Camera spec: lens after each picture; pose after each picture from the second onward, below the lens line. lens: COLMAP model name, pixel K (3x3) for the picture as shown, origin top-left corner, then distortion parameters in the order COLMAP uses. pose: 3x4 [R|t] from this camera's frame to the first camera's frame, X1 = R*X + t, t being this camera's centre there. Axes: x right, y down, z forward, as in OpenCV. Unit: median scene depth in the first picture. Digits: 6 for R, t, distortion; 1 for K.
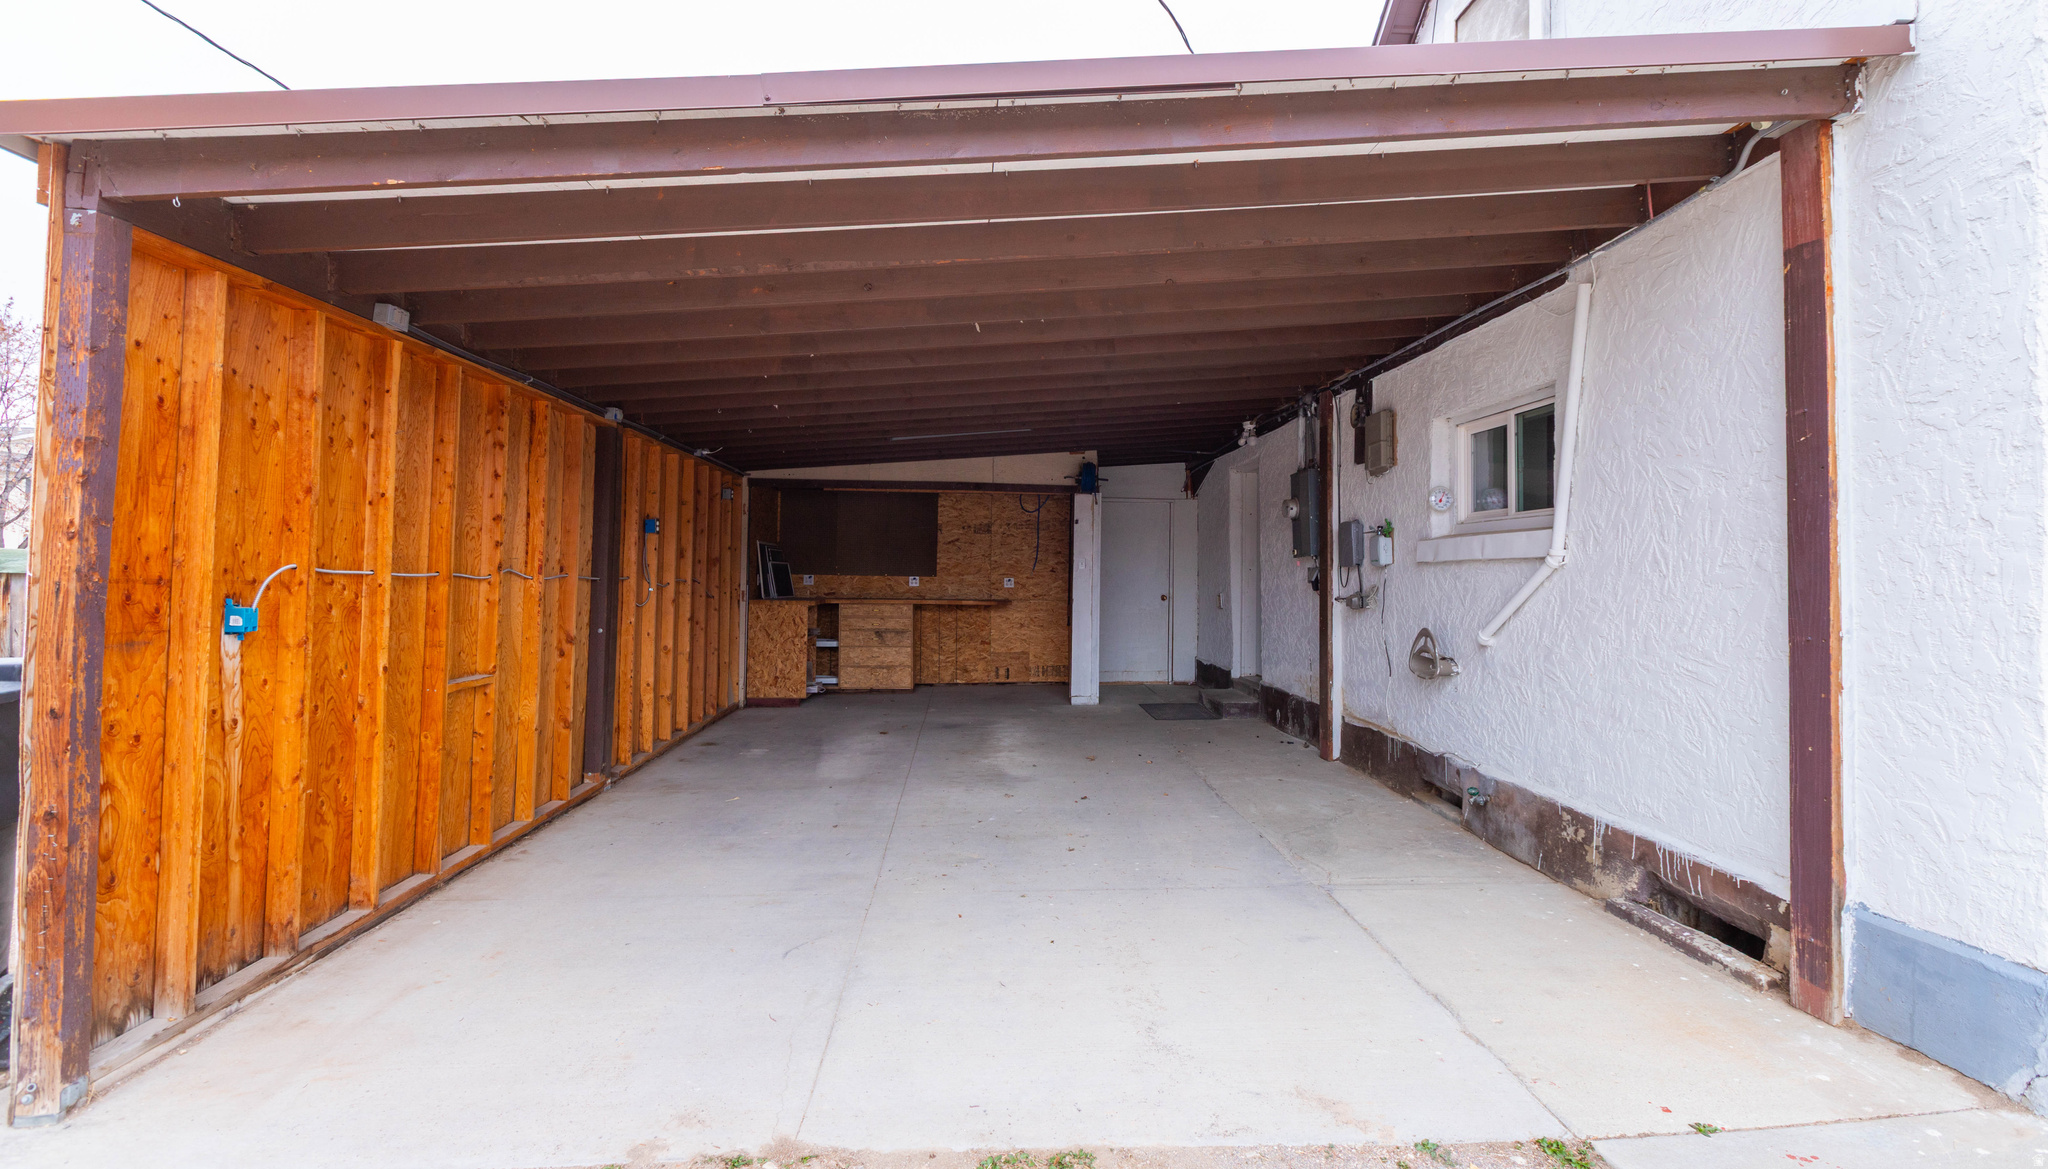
lens RADIAL K [[980.8, 0, 1025.5], [0, 980.8, 575.0], [0, 0, 1]] dist [-0.001110, -0.000429]
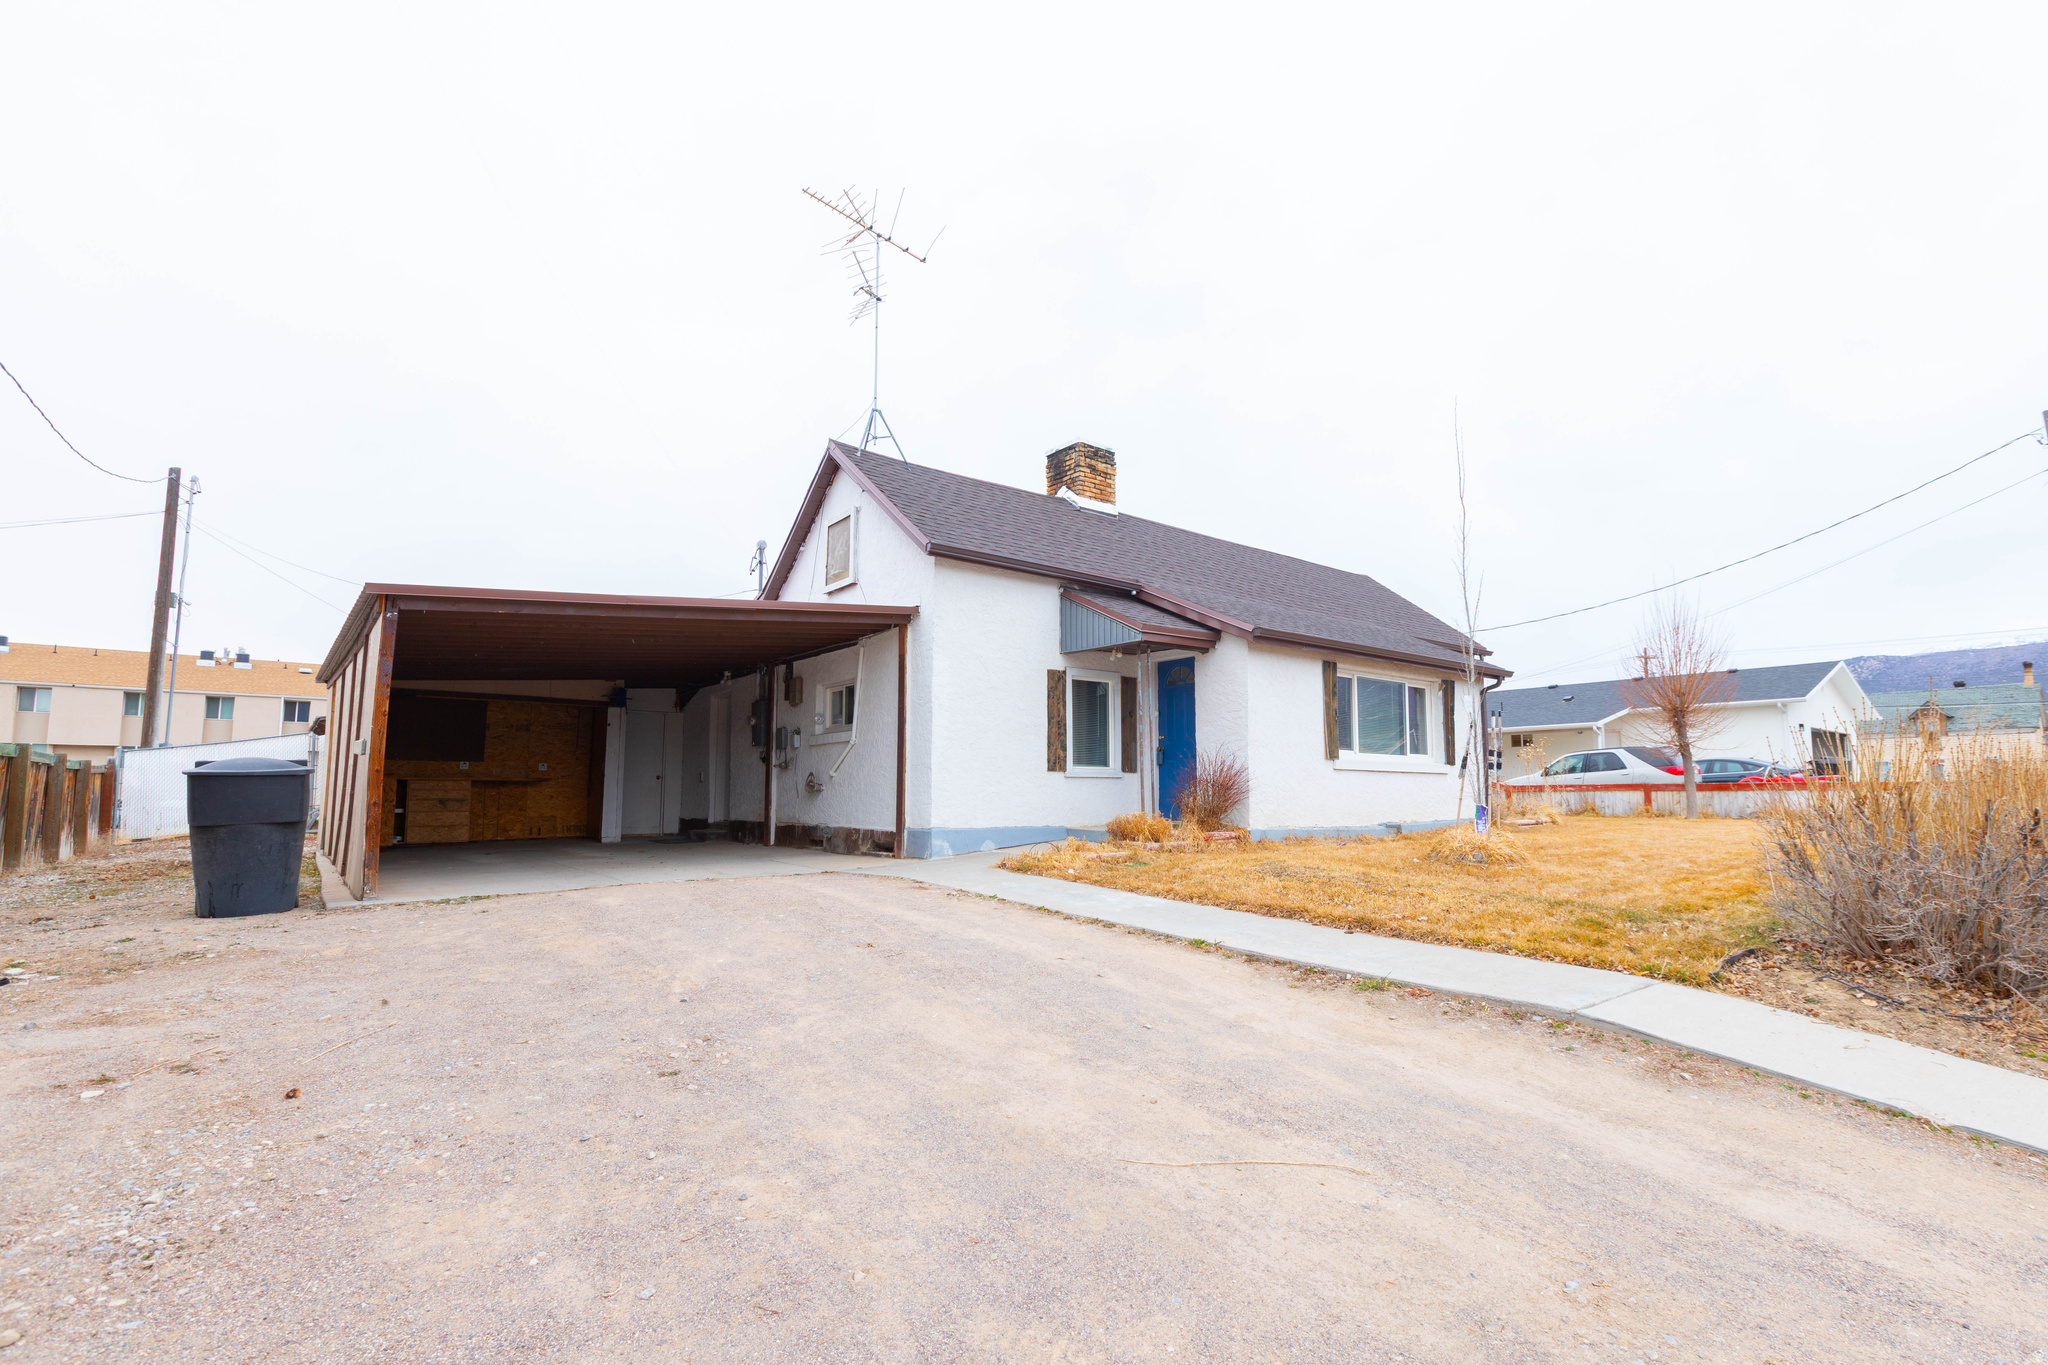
lens RADIAL K [[917.0, 0, 1026.9], [0, 917.0, 681.9], [0, 0, 1]] dist [0.000411, 0.000034]
pose [[0.836666, 0.056994, 0.544740, -0.277018], [0.004496, 0.993823, -0.110886, 0.061941], [-0.547695, 0.095223, 0.831241, -0.844390]]
